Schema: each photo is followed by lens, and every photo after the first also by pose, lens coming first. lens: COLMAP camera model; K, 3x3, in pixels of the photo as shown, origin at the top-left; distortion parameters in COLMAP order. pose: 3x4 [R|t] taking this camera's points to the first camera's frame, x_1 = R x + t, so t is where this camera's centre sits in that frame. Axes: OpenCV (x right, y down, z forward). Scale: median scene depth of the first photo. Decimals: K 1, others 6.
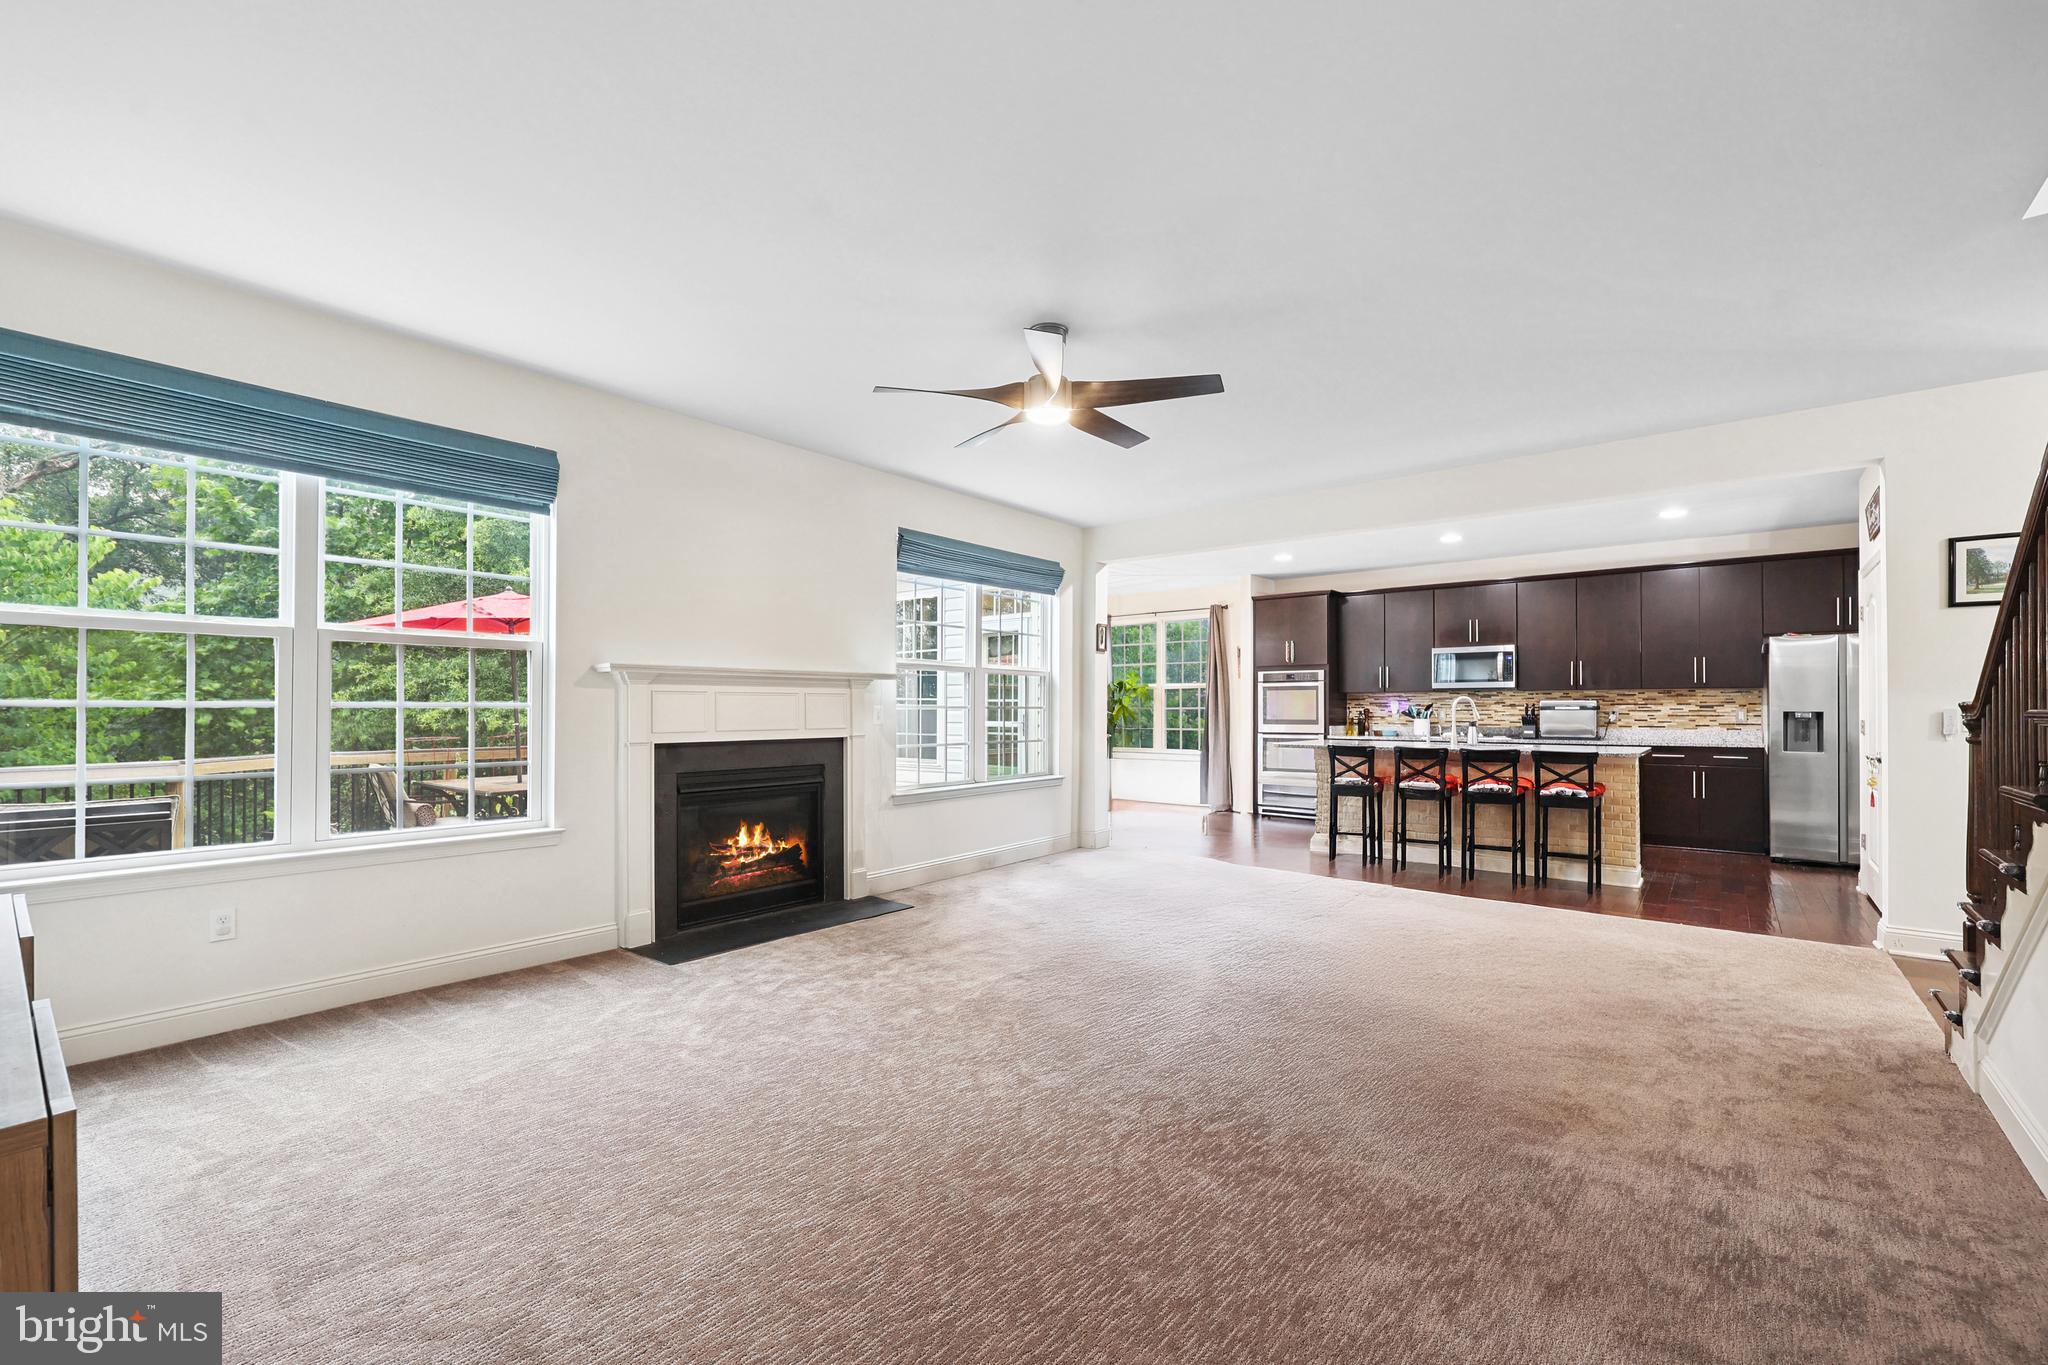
lens RADIAL K [[850.6, 0, 1045.6], [0, 850.6, 696.3], [0, 0, 1]] dist [0.003776, 0.000191]
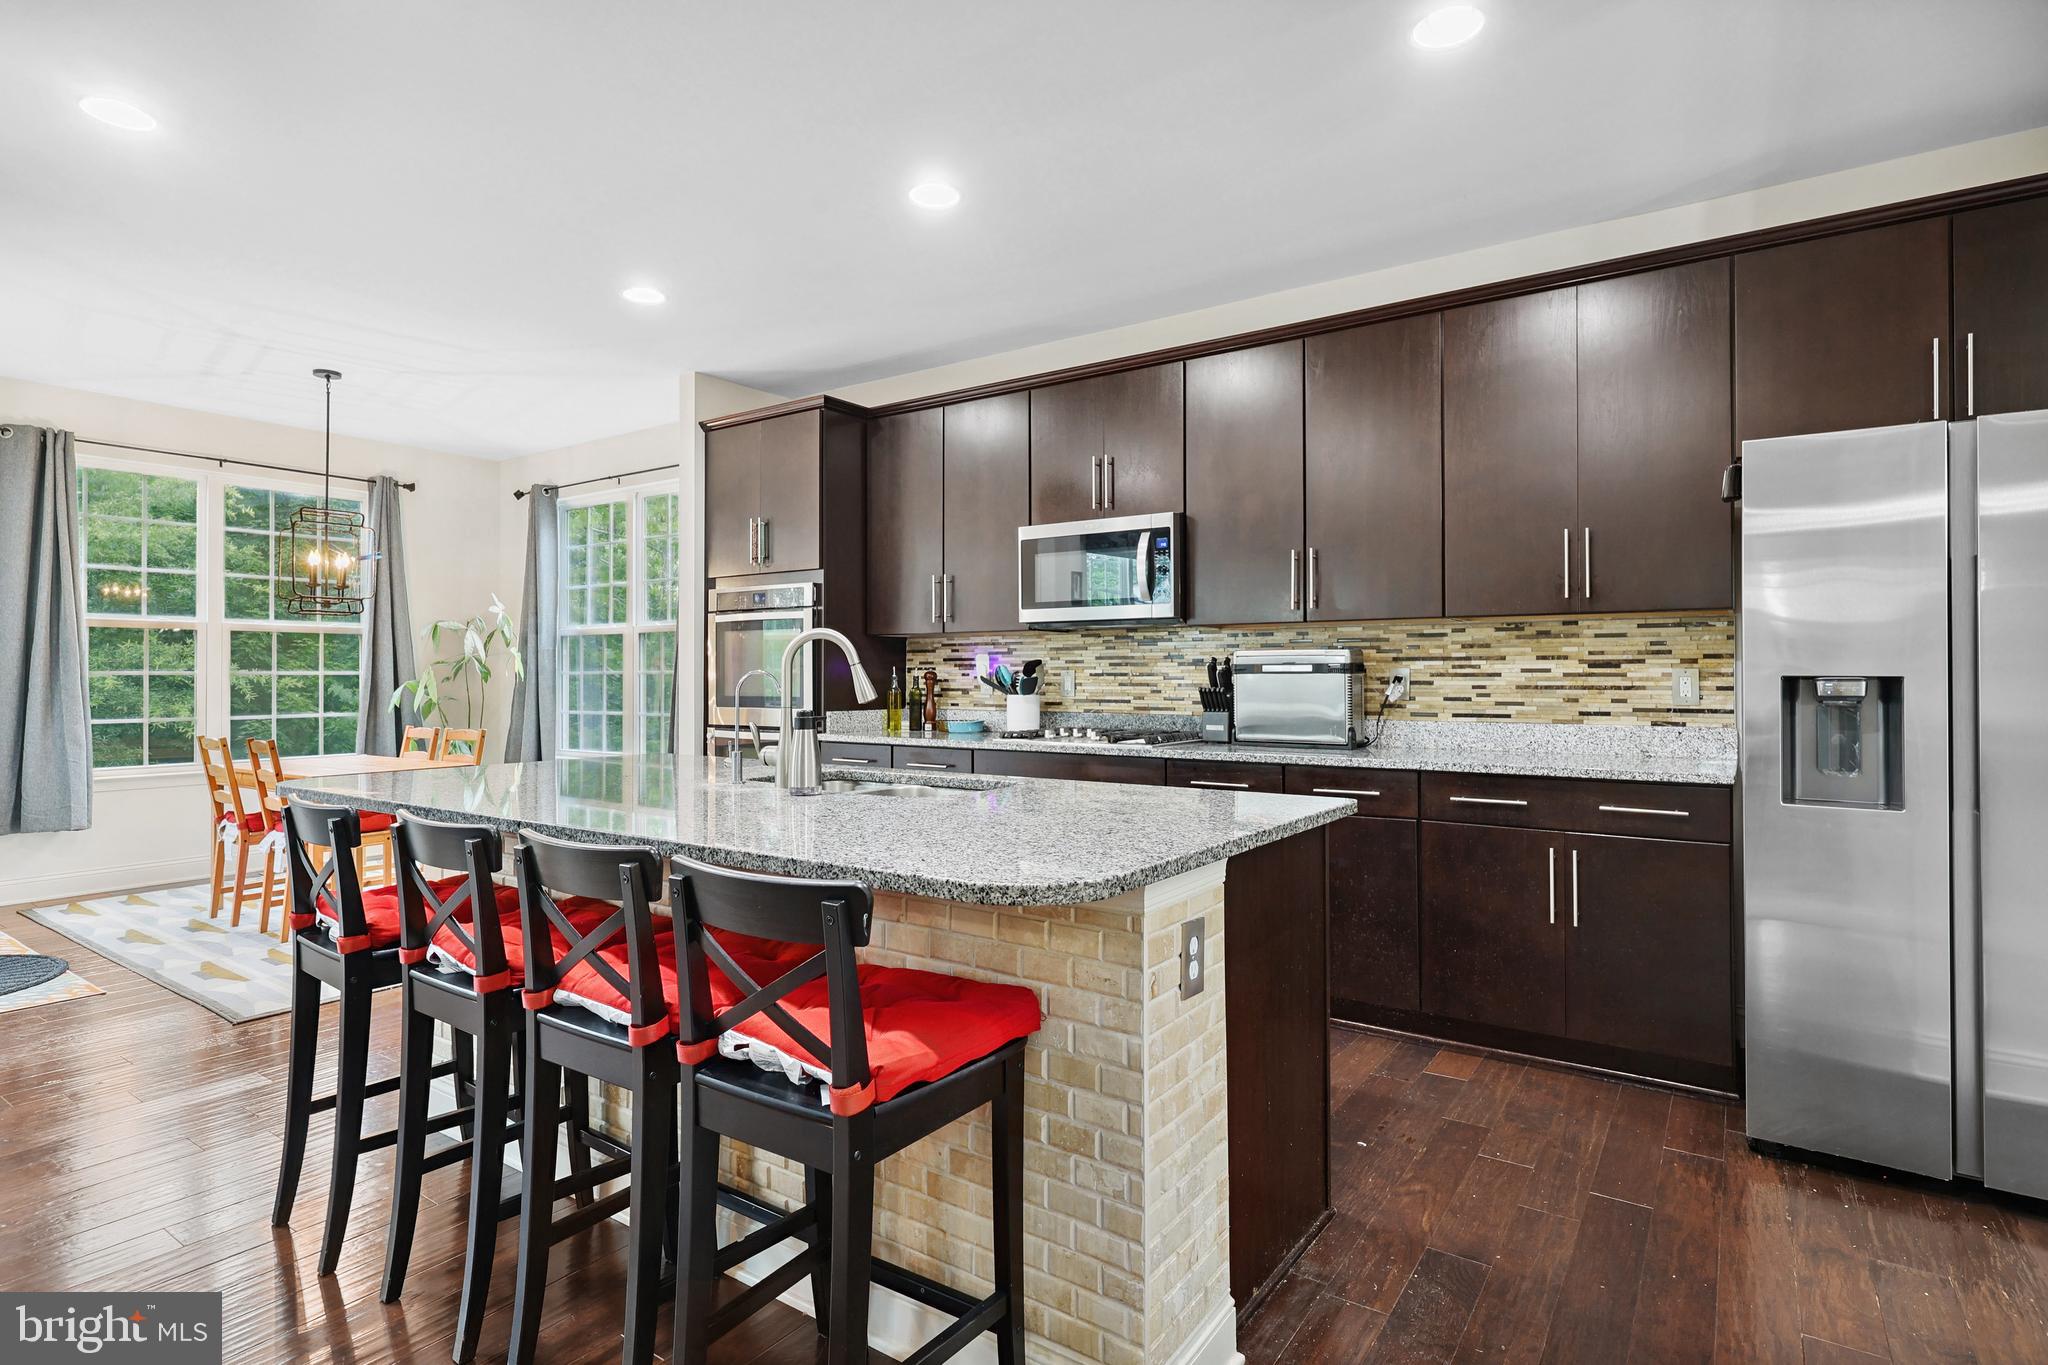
lens RADIAL K [[1009.9, 0, 1093.6], [0, 1009.9, 656.2], [0, 0, 1]] dist [-0.000682, 0.000142]
pose [[0.995054, 0.001945, 0.099313, 0.447308], [-0.001298, 0.999977, -0.006583, 0.010790], [-0.099323, 0.006421, 0.995034, 0.509054]]
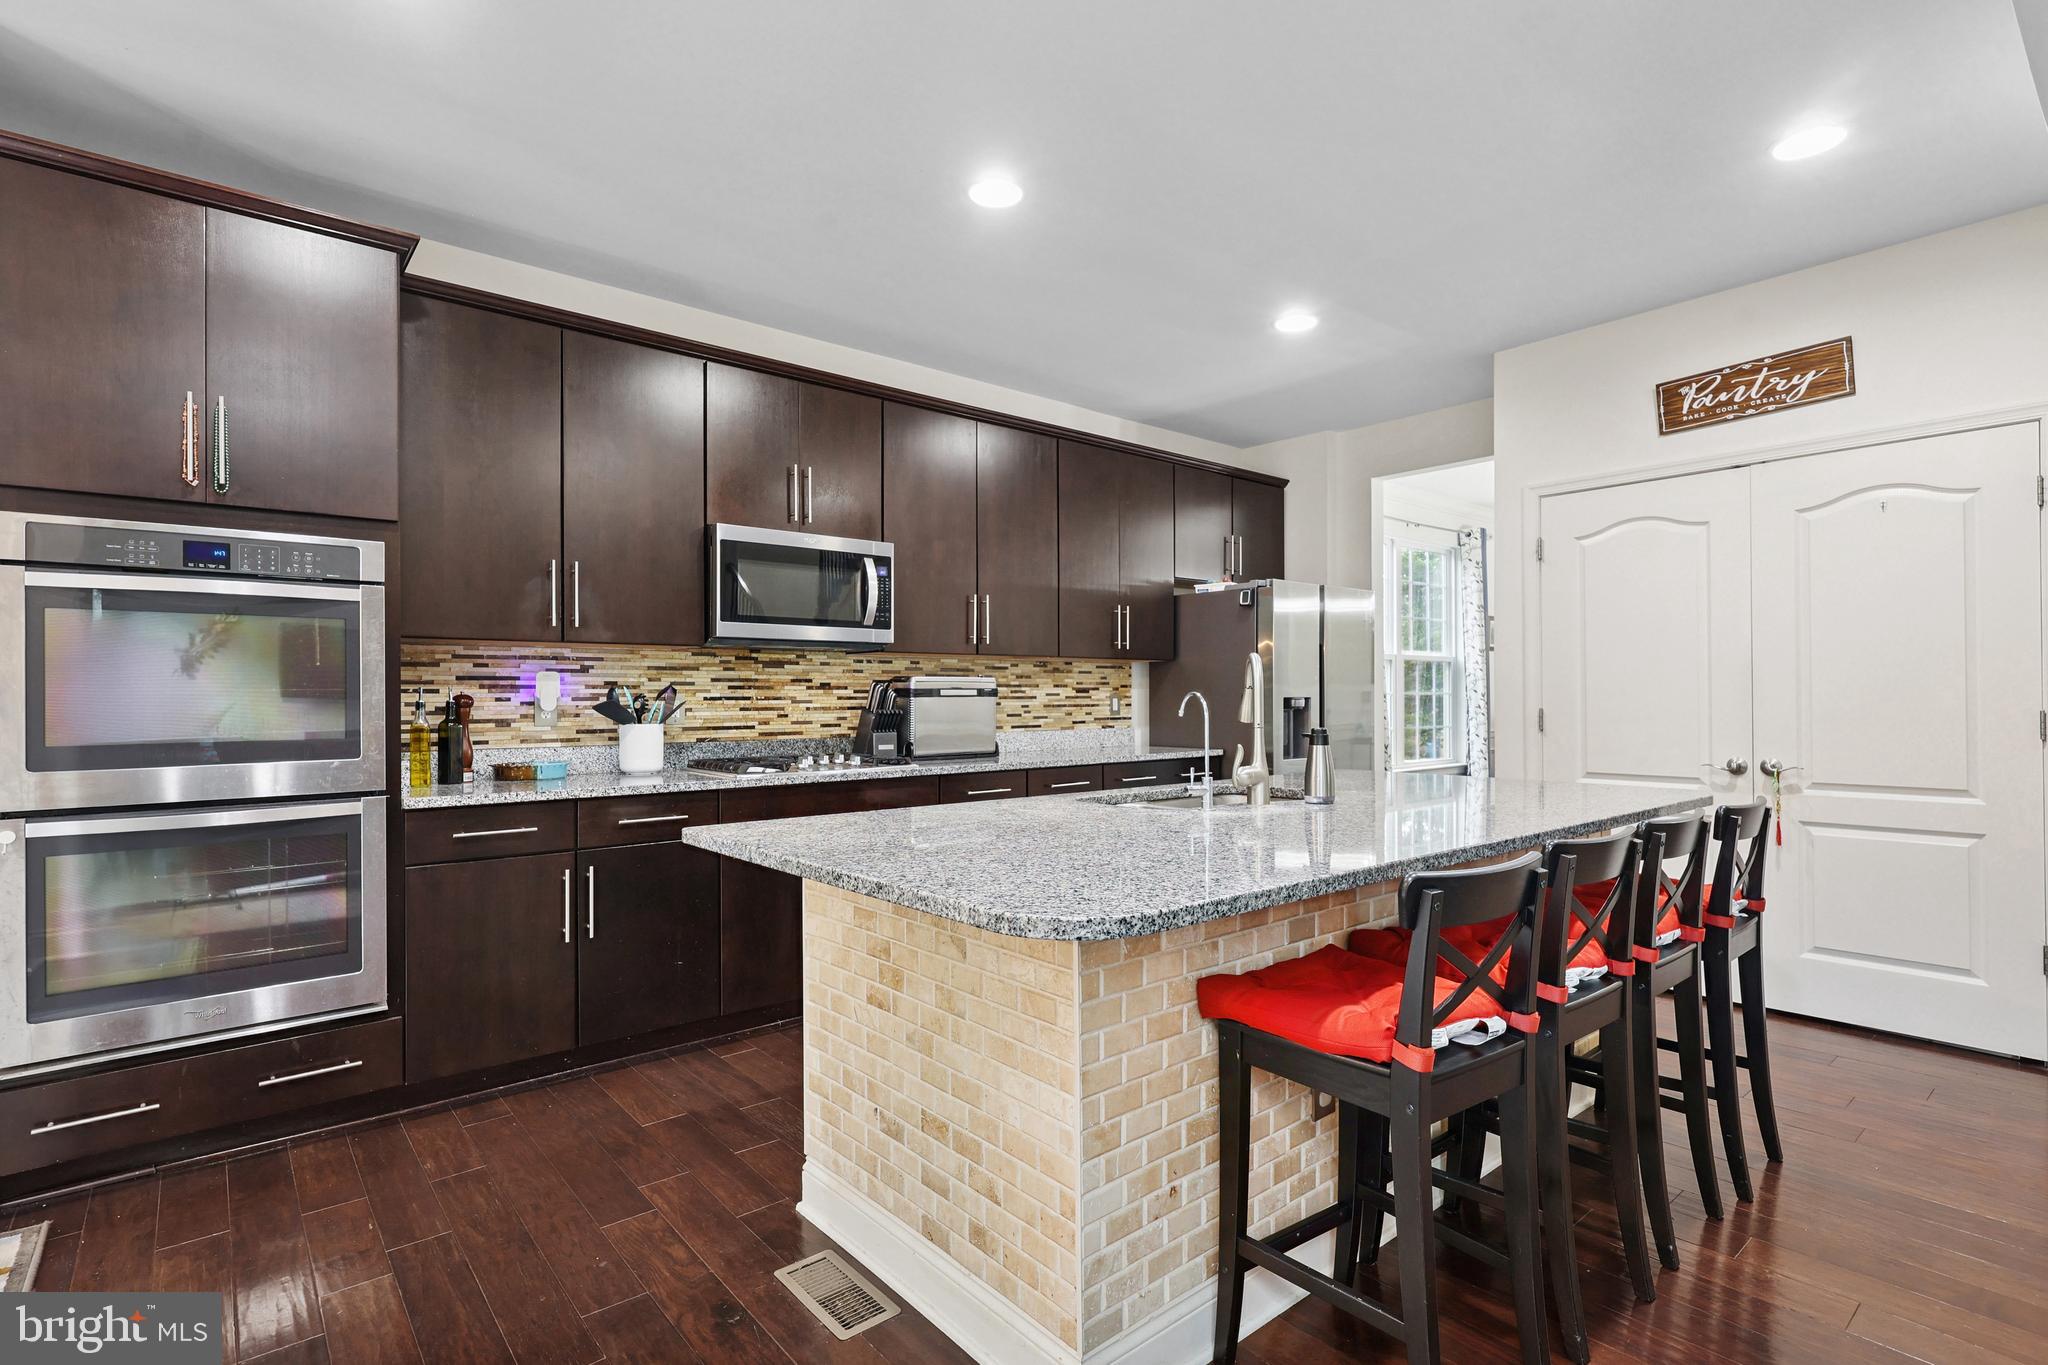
lens RADIAL K [[1003.1, 0, 1043.4], [0, 1003.1, 697.3], [0, 0, 1]] dist [0.005532, 0.000272]
pose [[0.176985, 0.000650, 0.984213, 0.069683], [-0.006862, 0.999976, 0.000574, 0.015007], [-0.984190, -0.006855, 0.176985, 0.802861]]
